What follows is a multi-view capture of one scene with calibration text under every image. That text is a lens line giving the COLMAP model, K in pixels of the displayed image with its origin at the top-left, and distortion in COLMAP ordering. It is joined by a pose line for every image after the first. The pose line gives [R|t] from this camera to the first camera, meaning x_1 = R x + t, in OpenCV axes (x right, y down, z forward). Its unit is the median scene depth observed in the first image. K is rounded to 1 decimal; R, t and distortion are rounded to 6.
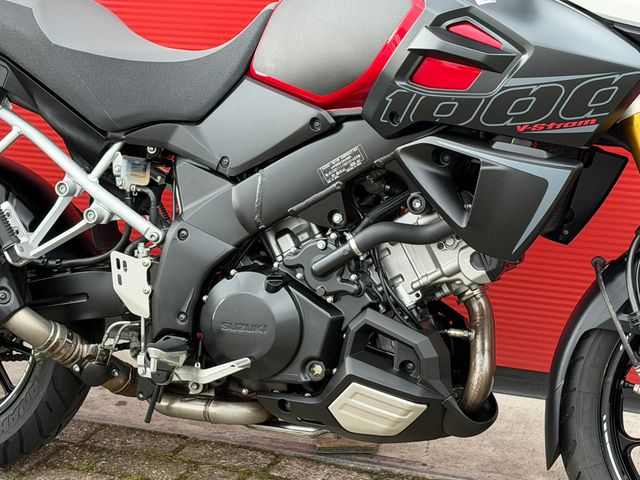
lens RADIAL K [[1400.5, 0, 332.9], [0, 1400.5, 245.8], [0, 0, 1]] dist [0.136622, 0.000000]
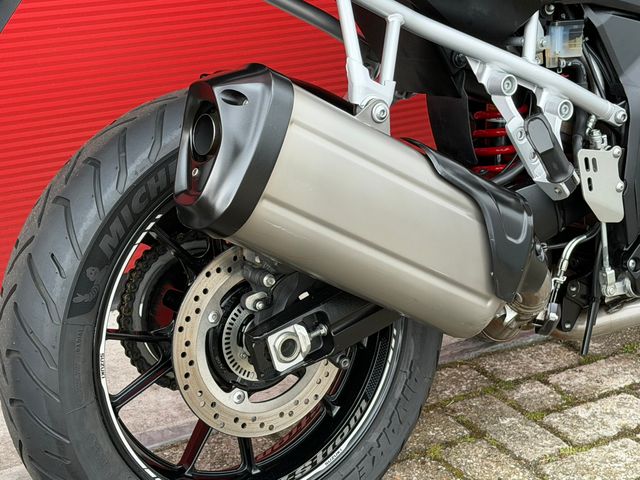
lens RADIAL K [[1400.5, 0, 320.2], [0, 1400.5, 237.8], [0, 0, 1]] dist [0.136622, 0.000000]
pose [[0.566787, -0.291158, 0.770701, -0.863638], [0.188377, 0.956488, 0.222810, -0.151239], [-0.802039, 0.018897, 0.596972, 0.690092]]
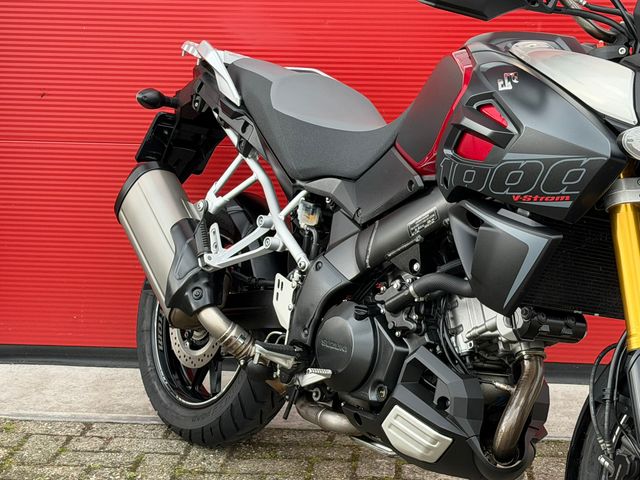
lens RADIAL K [[1400.5, 0, 322.8], [0, 1400.5, 243.0], [0, 0, 1]] dist [0.136622, 0.000000]
pose [[0.846172, 0.138641, -0.514560, 0.535137], [-0.200350, 0.977492, -0.066095, 0.053943], [0.493815, 0.159019, 0.854903, -0.050370]]
